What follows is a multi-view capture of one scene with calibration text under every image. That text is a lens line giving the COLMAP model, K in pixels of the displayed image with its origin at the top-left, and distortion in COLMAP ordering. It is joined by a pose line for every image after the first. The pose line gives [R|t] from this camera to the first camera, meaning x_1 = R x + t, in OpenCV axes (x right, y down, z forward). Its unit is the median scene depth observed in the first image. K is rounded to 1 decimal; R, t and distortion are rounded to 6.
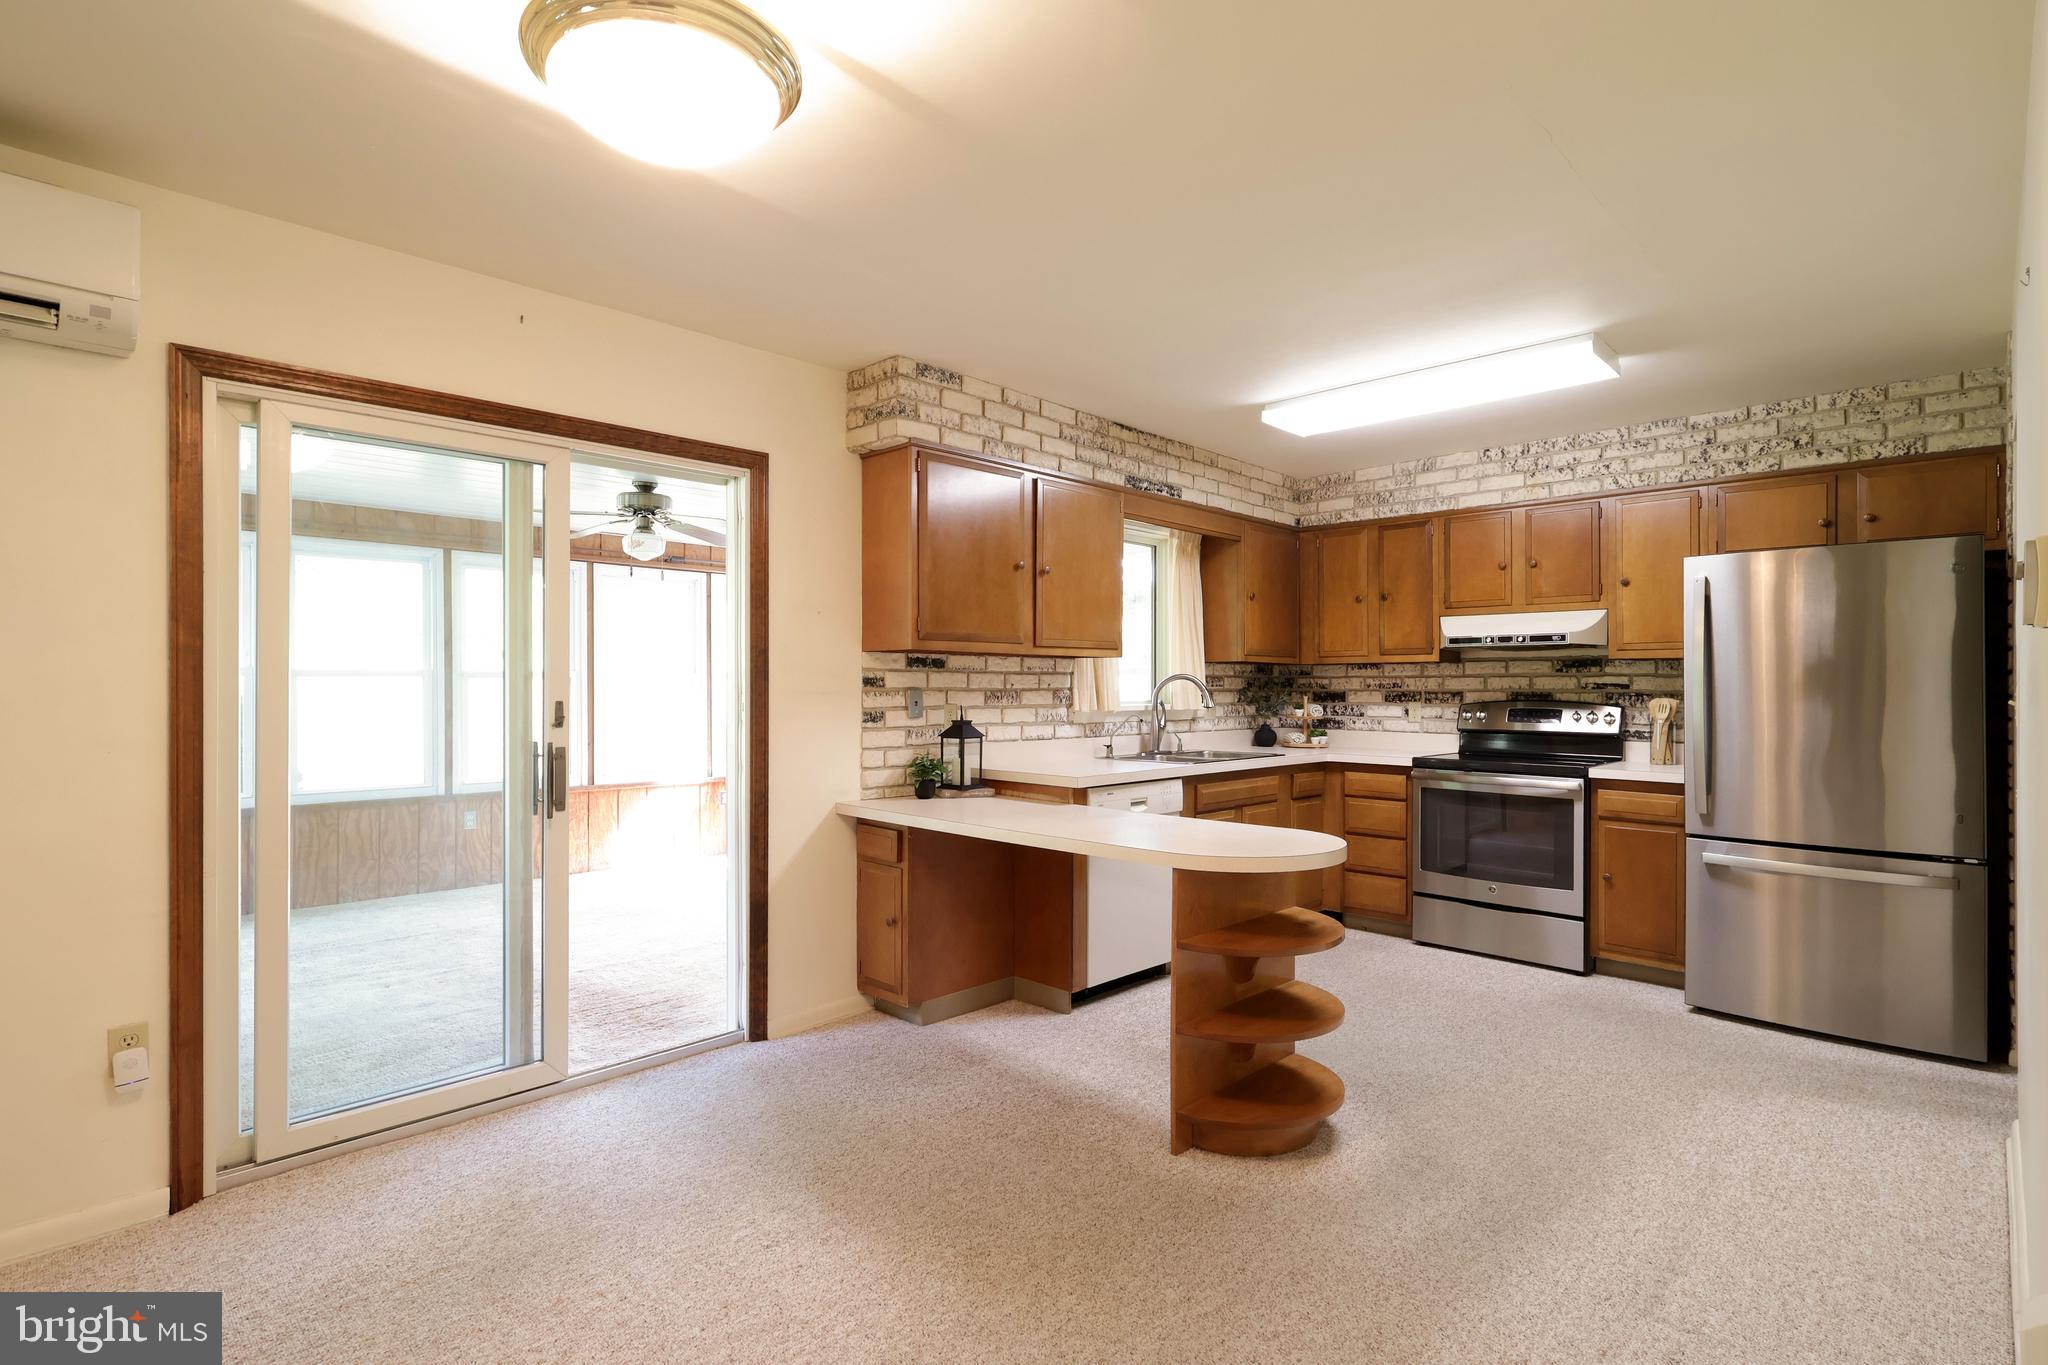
lens RADIAL K [[971.3, 0, 1023.7], [0, 971.3, 680.8], [0, 0, 1]] dist [-0.001348, 0.000841]
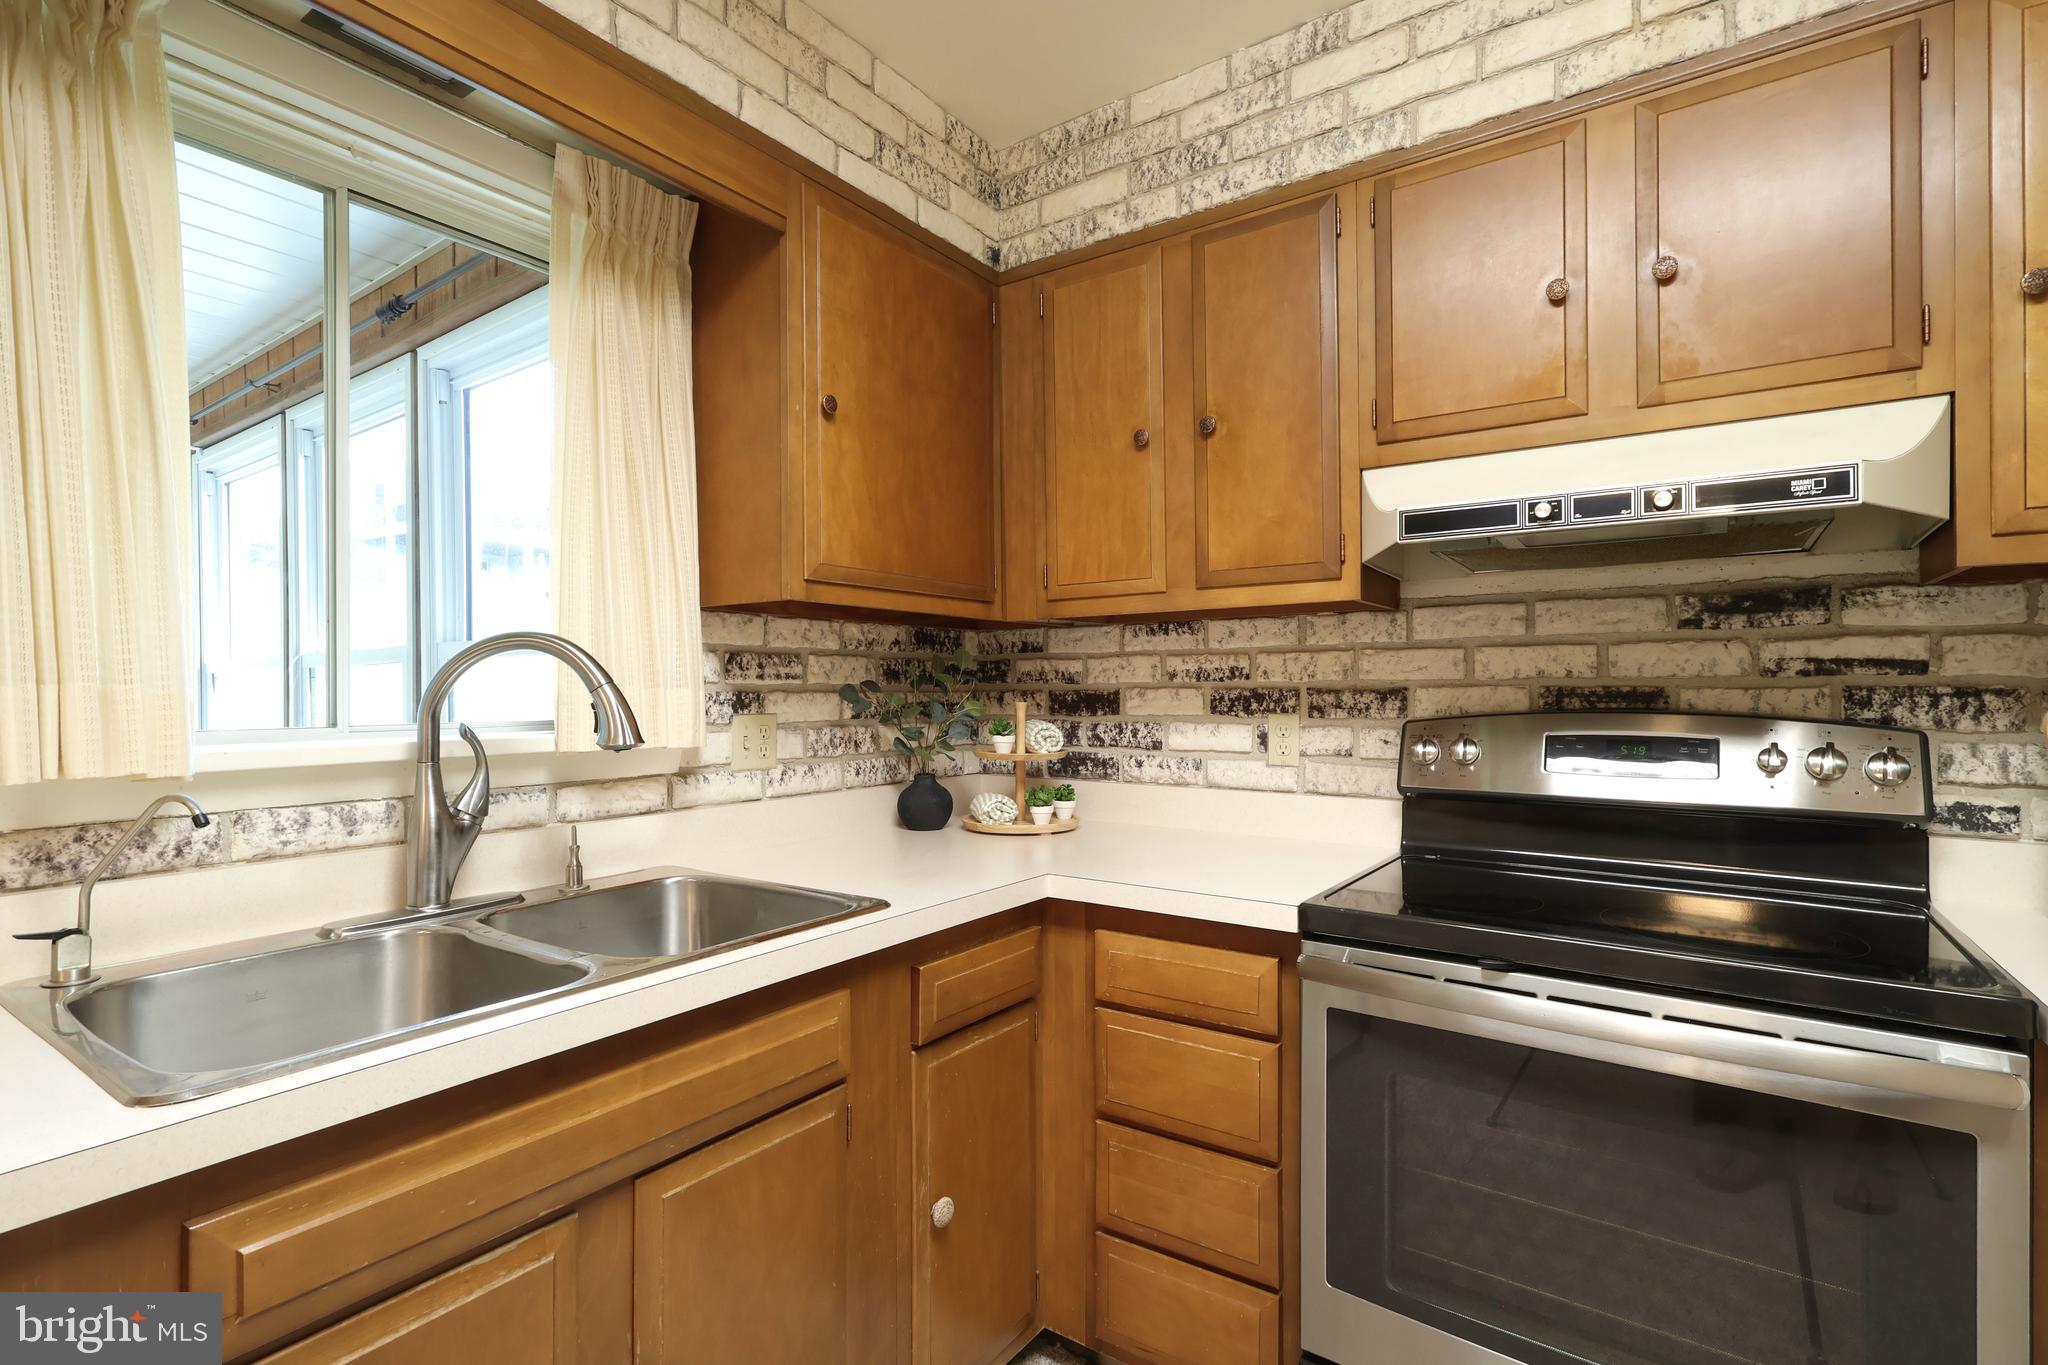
lens RADIAL K [[971.3, 0, 1020.5], [0, 971.3, 689.6], [0, 0, 1]] dist [-0.001348, 0.000841]
pose [[0.986768, -0.008080, 0.161935, 0.264363], [0.006765, 0.999940, 0.008671, 0.008514], [-0.161995, -0.007461, 0.986763, 0.710010]]
